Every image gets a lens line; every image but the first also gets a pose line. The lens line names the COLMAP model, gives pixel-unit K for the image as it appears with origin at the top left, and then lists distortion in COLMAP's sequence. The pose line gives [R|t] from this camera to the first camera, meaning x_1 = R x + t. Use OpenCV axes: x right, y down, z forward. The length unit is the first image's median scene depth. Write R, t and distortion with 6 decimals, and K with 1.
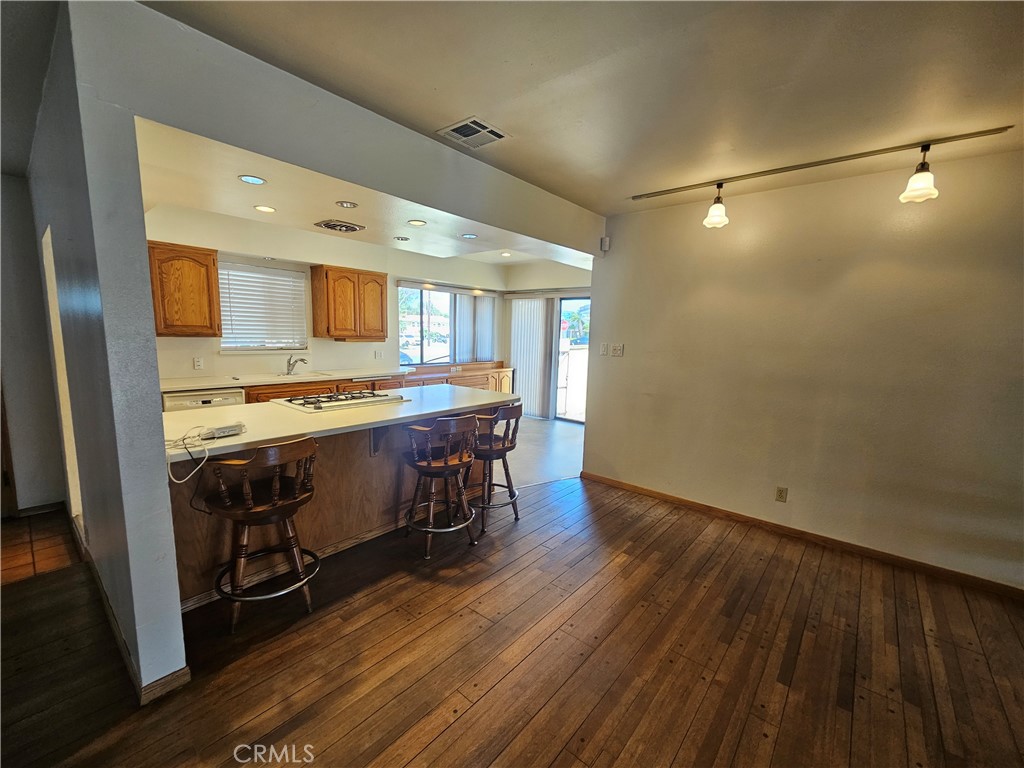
lens RADIAL K [[421.9, 0, 511.7], [0, 421.9, 386.5], [0, 0, 1]] dist [0.000038, 0.000018]
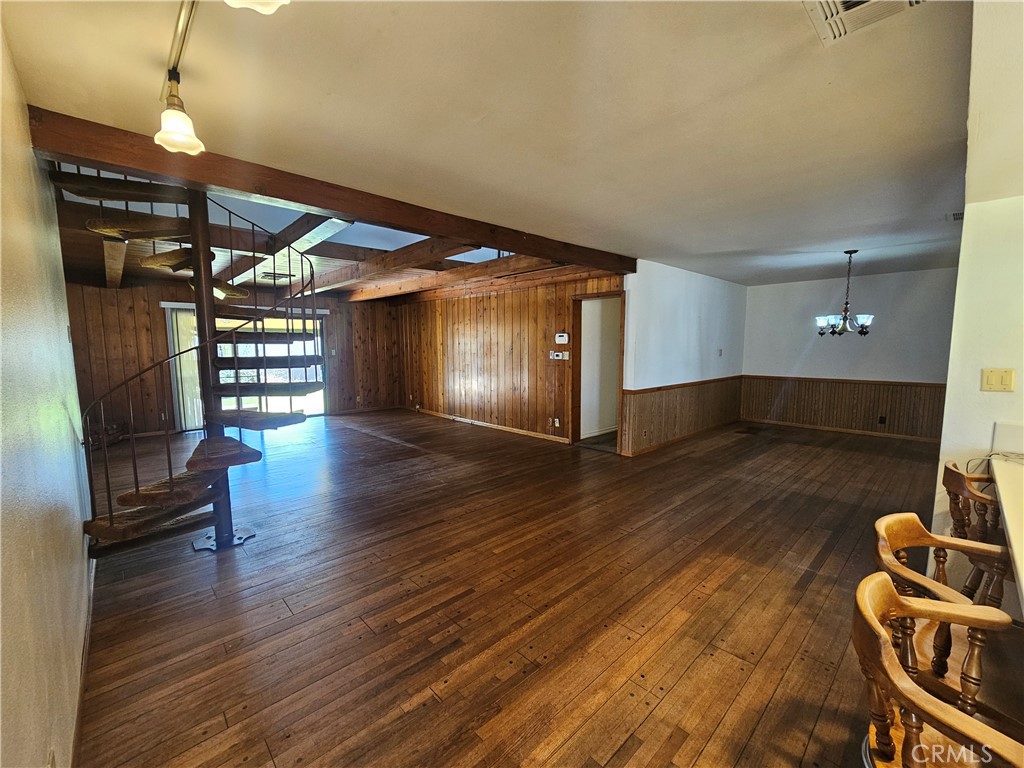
lens RADIAL K [[421.9, 0, 513.1], [0, 421.9, 386.4], [0, 0, 1]] dist [0.000038, 0.000018]
pose [[-0.993029, -0.035199, 0.112495, 0.322047], [-0.007804, 0.971910, 0.235222, -0.242015], [-0.117615, 0.232704, -0.965410, 1.853315]]
